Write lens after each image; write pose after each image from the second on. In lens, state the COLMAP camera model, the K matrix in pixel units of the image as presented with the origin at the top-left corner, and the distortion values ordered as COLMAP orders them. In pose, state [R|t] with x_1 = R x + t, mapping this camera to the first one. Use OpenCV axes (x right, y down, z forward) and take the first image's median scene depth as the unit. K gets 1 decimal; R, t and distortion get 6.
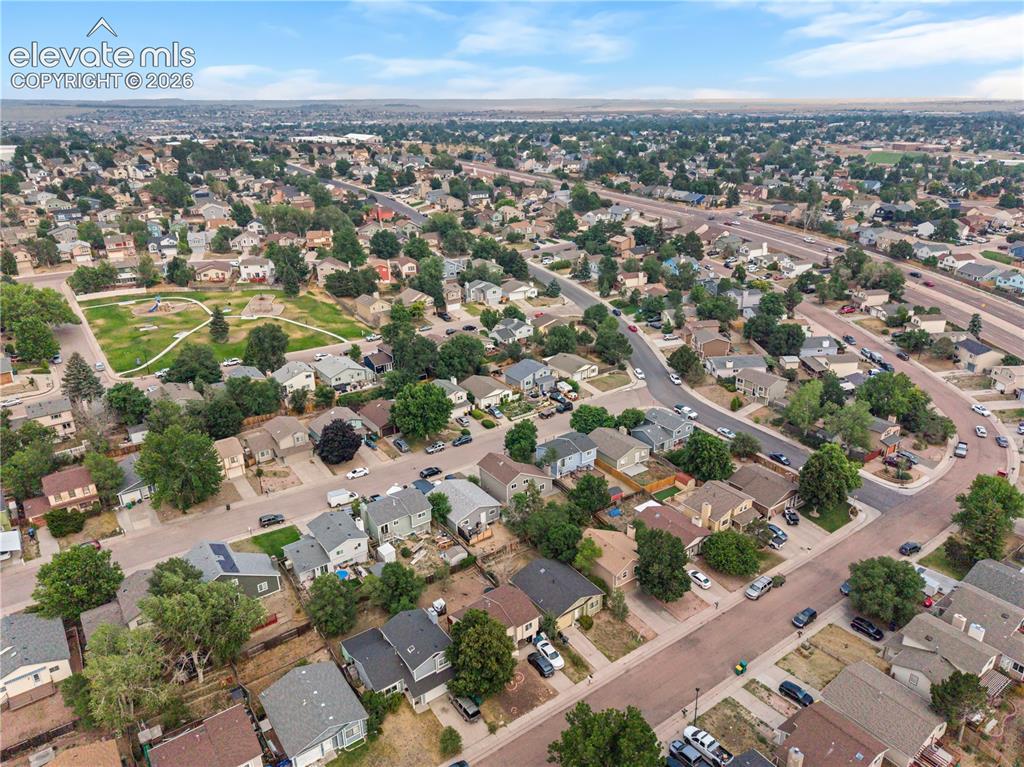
lens RADIAL K [[689.7, 0, 511.6], [0, 689.7, 384.1], [0, 0, 1]] dist [0.010771, -0.005574]
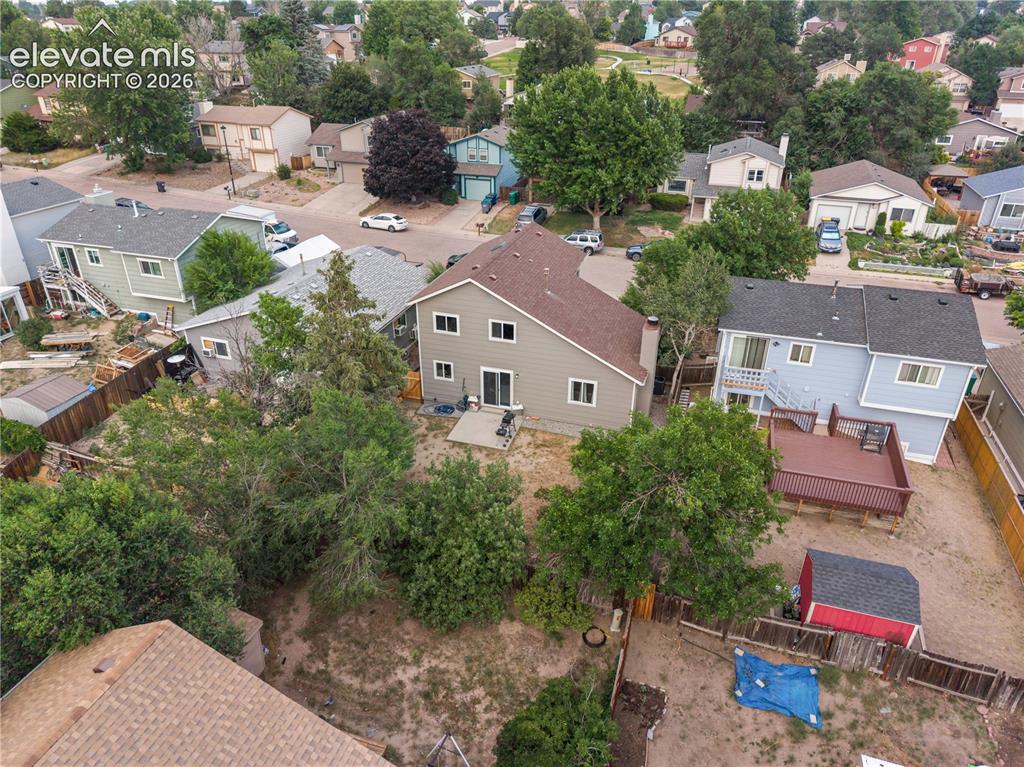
lens RADIAL K [[689.7, 0, 511.3], [0, 689.7, 384.4], [0, 0, 1]] dist [0.010771, -0.005574]
pose [[0.596282, 0.379131, -0.707607, 0.154772], [-0.316758, 0.921049, 0.226568, 0.079539], [0.737640, 0.089042, 0.669297, 0.625868]]
